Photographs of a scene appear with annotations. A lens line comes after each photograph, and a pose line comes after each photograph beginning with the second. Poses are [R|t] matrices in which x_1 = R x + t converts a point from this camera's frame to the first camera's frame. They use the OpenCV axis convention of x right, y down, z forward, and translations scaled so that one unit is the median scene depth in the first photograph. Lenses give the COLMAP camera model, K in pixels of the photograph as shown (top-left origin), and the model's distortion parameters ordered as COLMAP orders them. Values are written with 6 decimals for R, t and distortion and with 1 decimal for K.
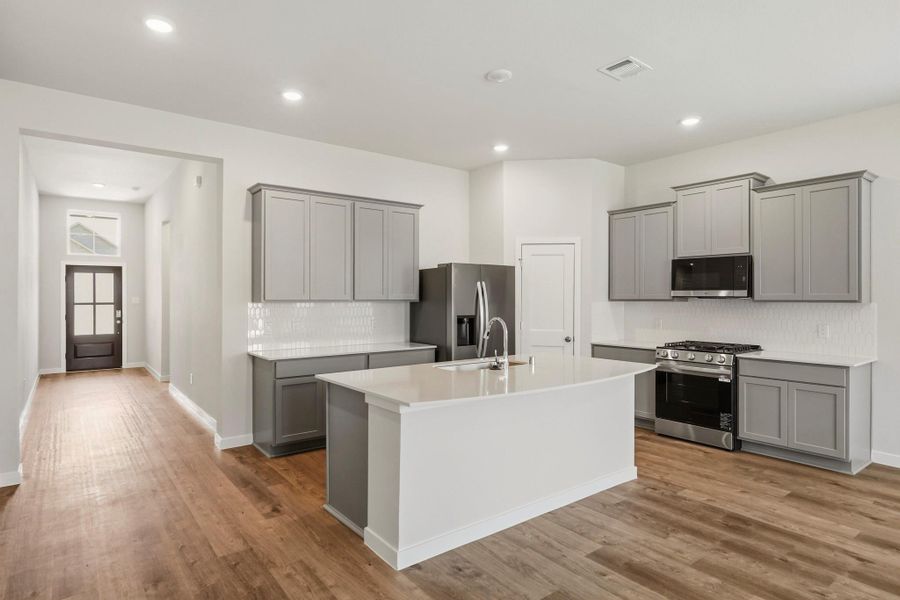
lens RADIAL K [[500.9, 0, 450.0], [0, 500.9, 300.0], [0, 0, 1]] dist [0.002262, 0.000648]
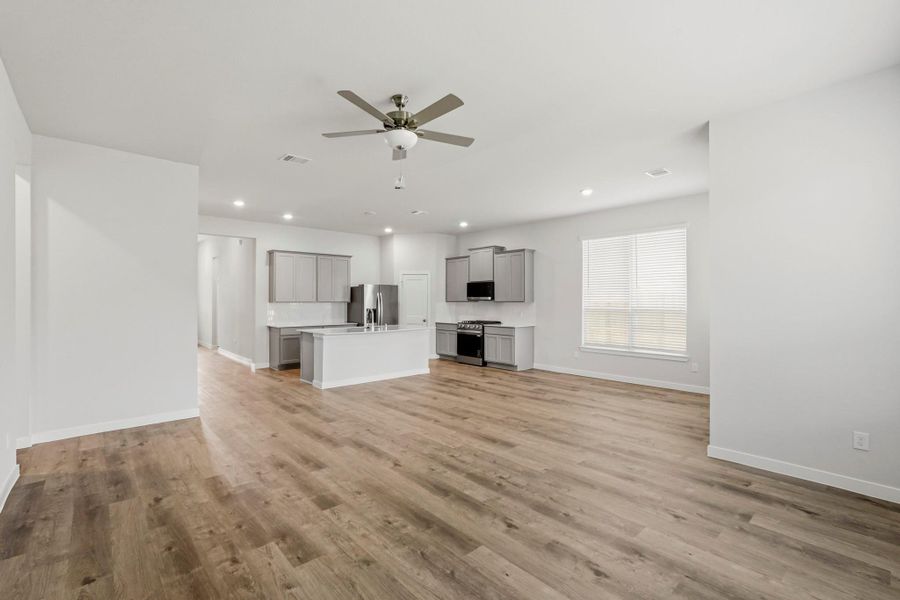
lens RADIAL K [[402.6, 0, 450.0], [0, 402.6, 300.0], [0, 0, 1]] dist [-0.008444, 0.000054]
pose [[0.997373, -0.001563, 0.072427, 0.278194], [0.002061, 0.999975, -0.006799, 0.006804], [-0.072414, 0.006930, 0.997351, -0.845877]]
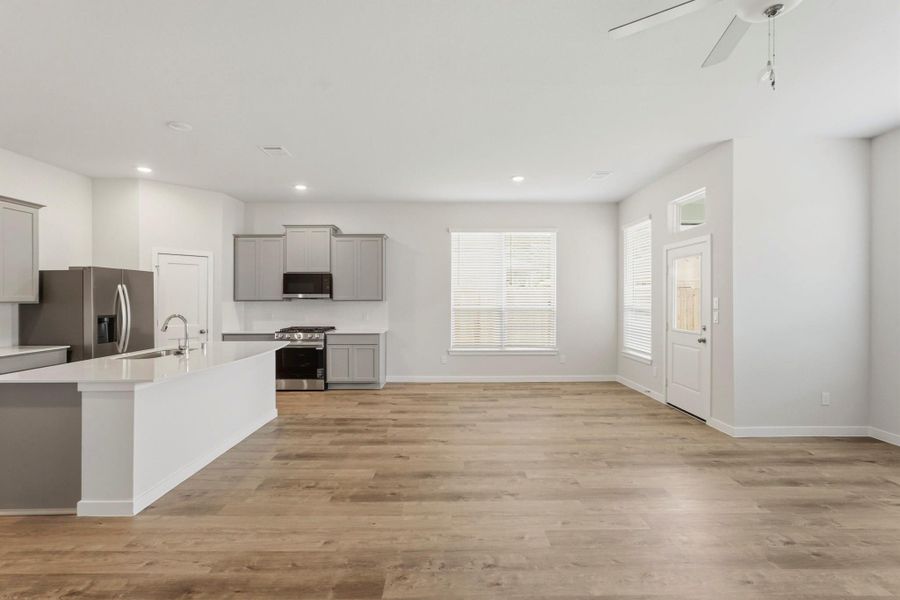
lens RADIAL K [[395.5, 0, 450.0], [0, 395.5, 300.0], [0, 0, 1]] dist [-0.017600, 0.009521]
pose [[0.604428, -0.004736, 0.796645, -0.226110], [0.005457, 0.999983, 0.001804, 0.000076], [-0.796641, 0.003257, 0.604444, -0.128459]]
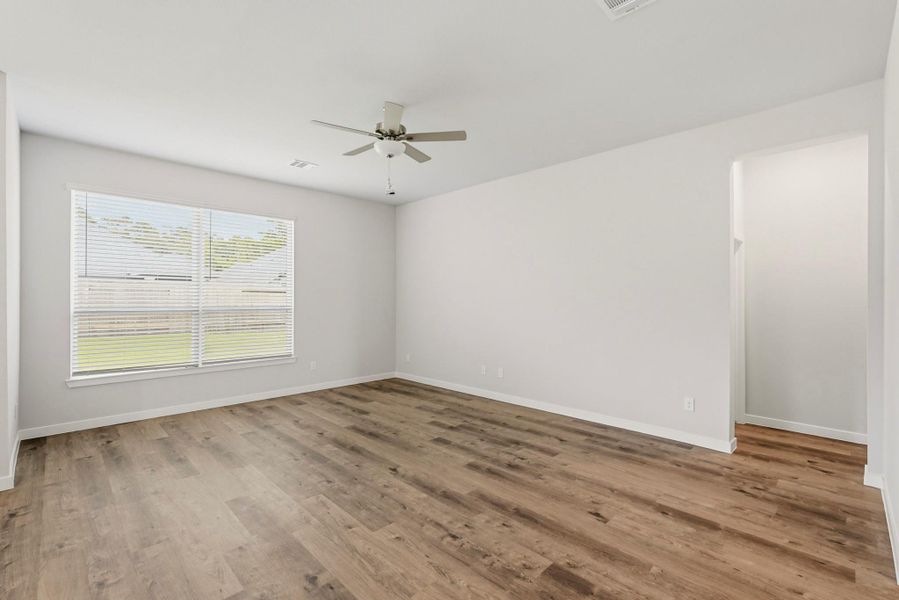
lens RADIAL K [[402.1, 0, 449.5], [0, 402.1, 300.0], [0, 0, 1]] dist [-0.008444, 0.000054]
pose [[-0.992195, -0.002492, -0.124673, 0.225336], [-0.003624, 0.999954, 0.008850, -0.001142], [0.124645, 0.009233, -0.992158, 0.608220]]
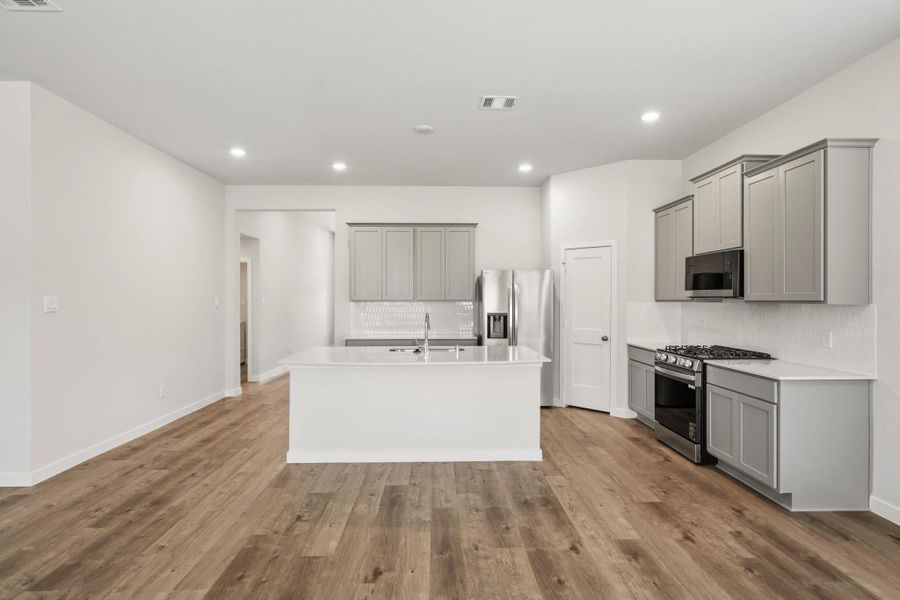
lens RADIAL K [[468.4, 0, 450.0], [0, 468.4, 300.0], [0, 0, 1]] dist [-0.003720, 0.000015]
pose [[0.807868, -0.000046, -0.589363, 0.691902], [-0.001645, 0.999996, -0.002333, 0.002037], [0.589361, 0.002854, 0.807865, 0.037181]]
